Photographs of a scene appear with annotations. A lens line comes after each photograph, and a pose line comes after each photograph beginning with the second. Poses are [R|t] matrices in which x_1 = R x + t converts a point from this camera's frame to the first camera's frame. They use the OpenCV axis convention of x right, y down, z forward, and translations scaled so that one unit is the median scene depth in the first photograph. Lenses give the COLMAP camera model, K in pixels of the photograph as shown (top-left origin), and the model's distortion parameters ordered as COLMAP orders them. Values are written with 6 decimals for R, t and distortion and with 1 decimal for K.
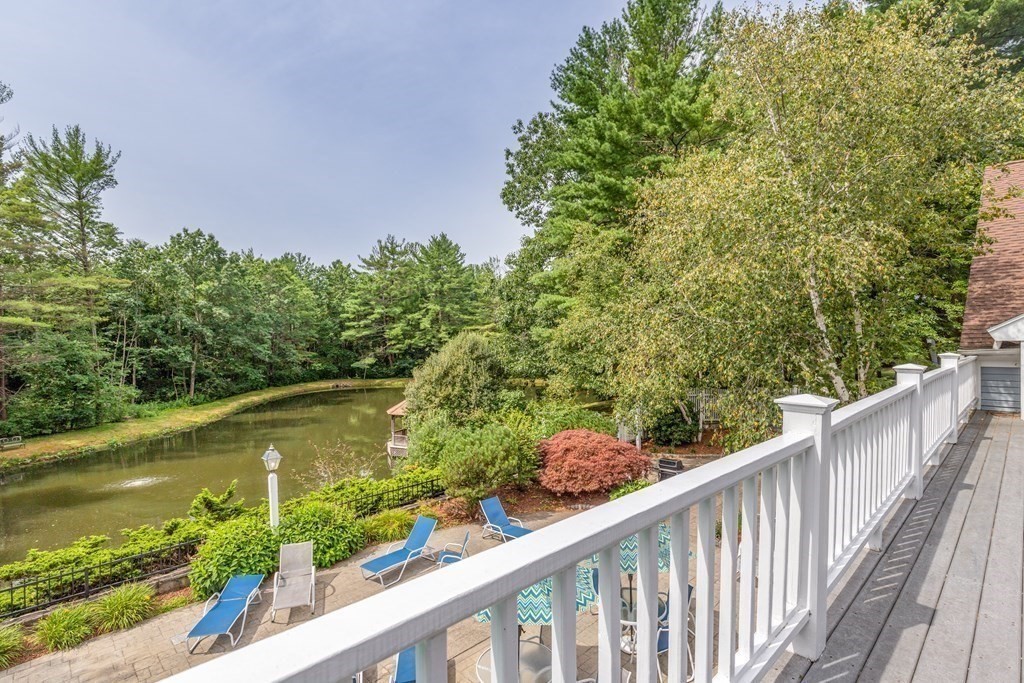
lens RADIAL K [[476.2, 0, 510.7], [0, 476.2, 345.7], [0, 0, 1]] dist [0.002355, 0.000044]
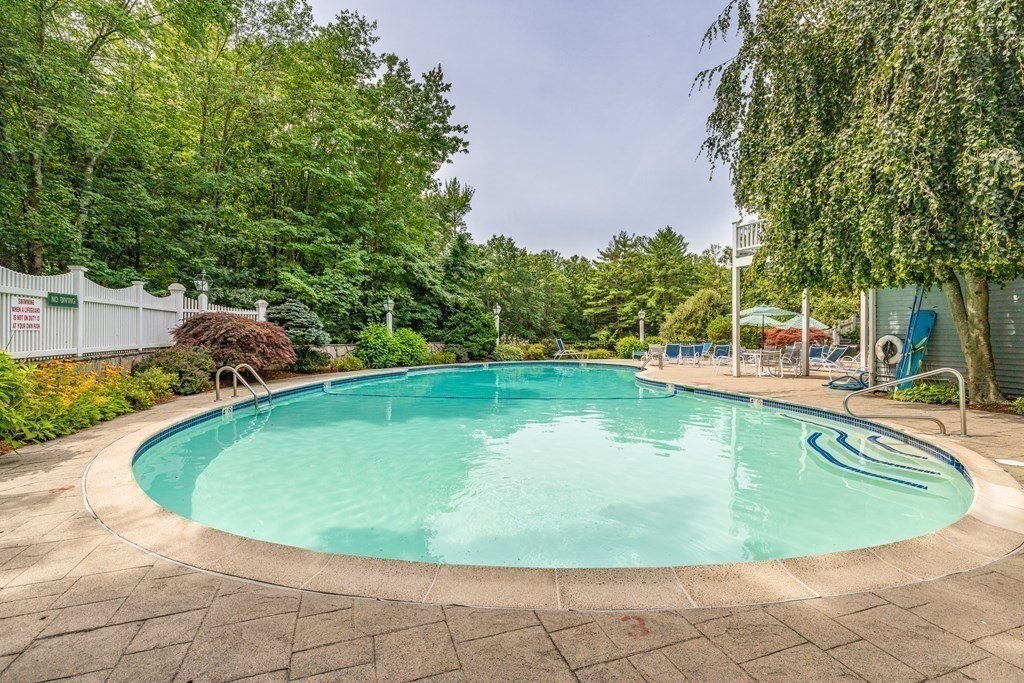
lens RADIAL K [[476.2, 0, 508.6], [0, 476.2, 335.5], [0, 0, 1]] dist [0.002355, 0.000044]
pose [[0.913150, 0.020270, -0.407119, -0.018129], [-0.028286, 0.999506, -0.013678, 0.061012], [0.406641, 0.024006, 0.913273, -0.232953]]
